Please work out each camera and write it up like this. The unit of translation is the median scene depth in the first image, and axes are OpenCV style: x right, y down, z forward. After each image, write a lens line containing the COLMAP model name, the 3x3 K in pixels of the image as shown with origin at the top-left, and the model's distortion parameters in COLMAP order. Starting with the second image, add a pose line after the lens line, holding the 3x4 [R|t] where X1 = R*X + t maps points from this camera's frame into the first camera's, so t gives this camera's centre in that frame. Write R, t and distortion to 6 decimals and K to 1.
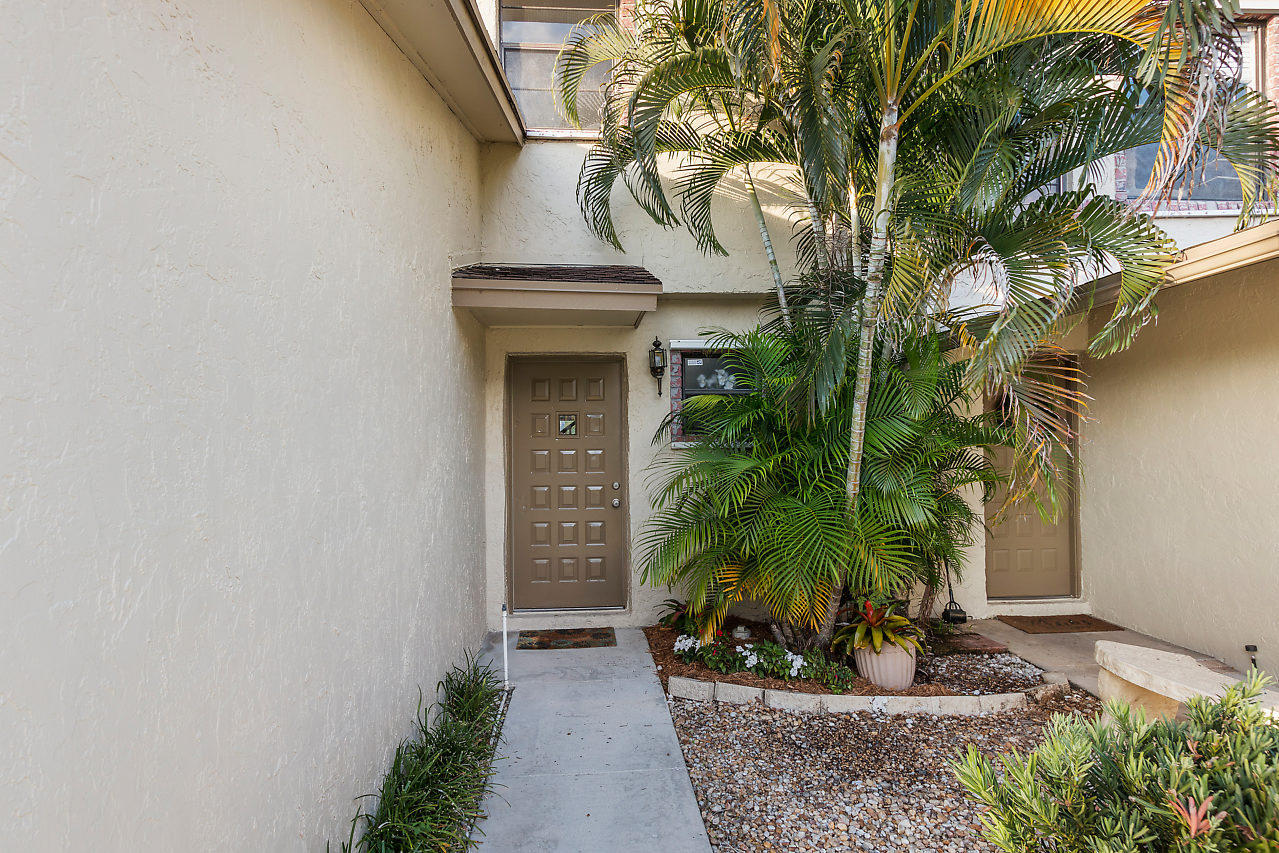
lens RADIAL K [[754.7, 0, 639.5], [0, 754.7, 426.5], [0, 0, 1]] dist [0.002933, 0.000381]
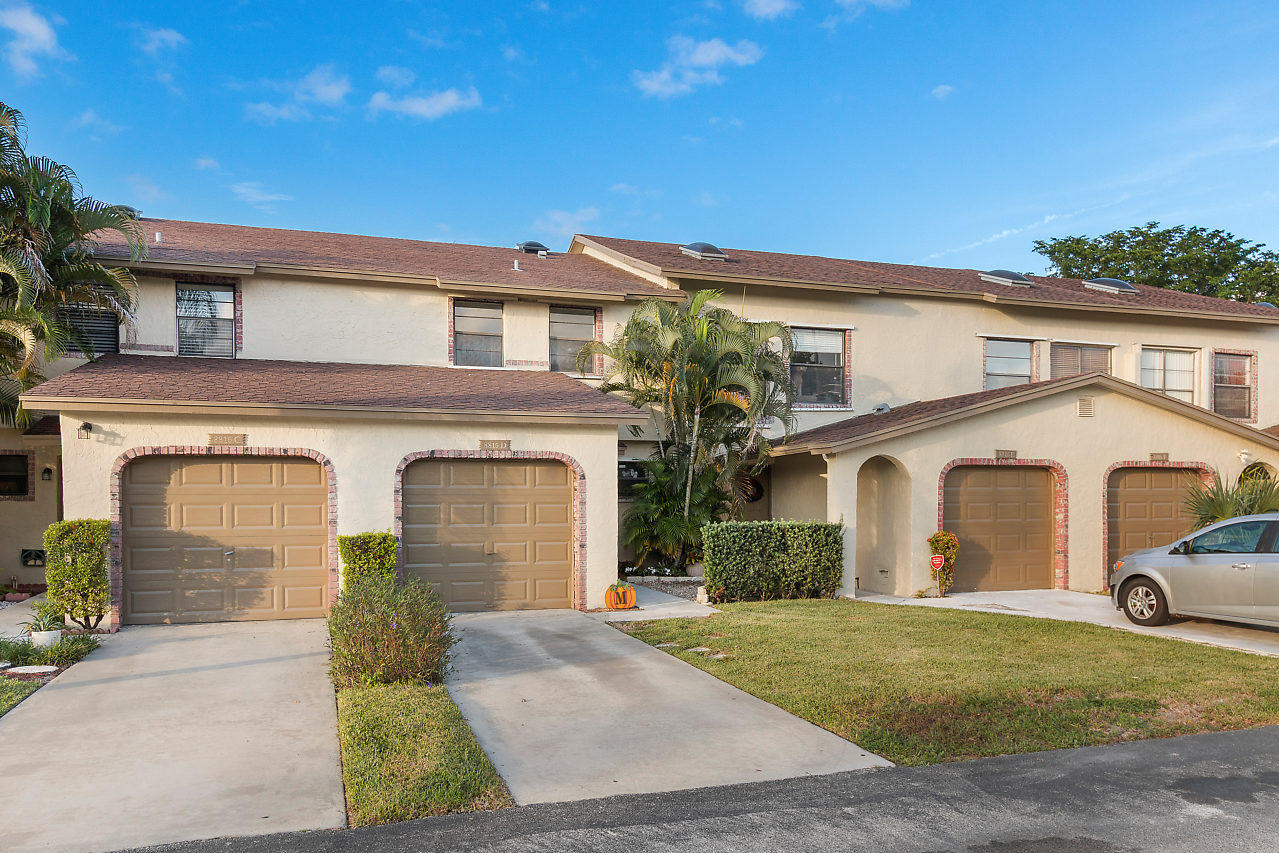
lens RADIAL K [[944.9, 0, 639.5], [0, 944.9, 426.5], [0, 0, 1]] dist [-0.000649, -0.000043]
pose [[0.971705, 0.023655, 0.235011, -0.864193], [-0.011400, 0.998510, -0.053371, -0.071971], [-0.235923, 0.049182, 0.970526, -2.872286]]
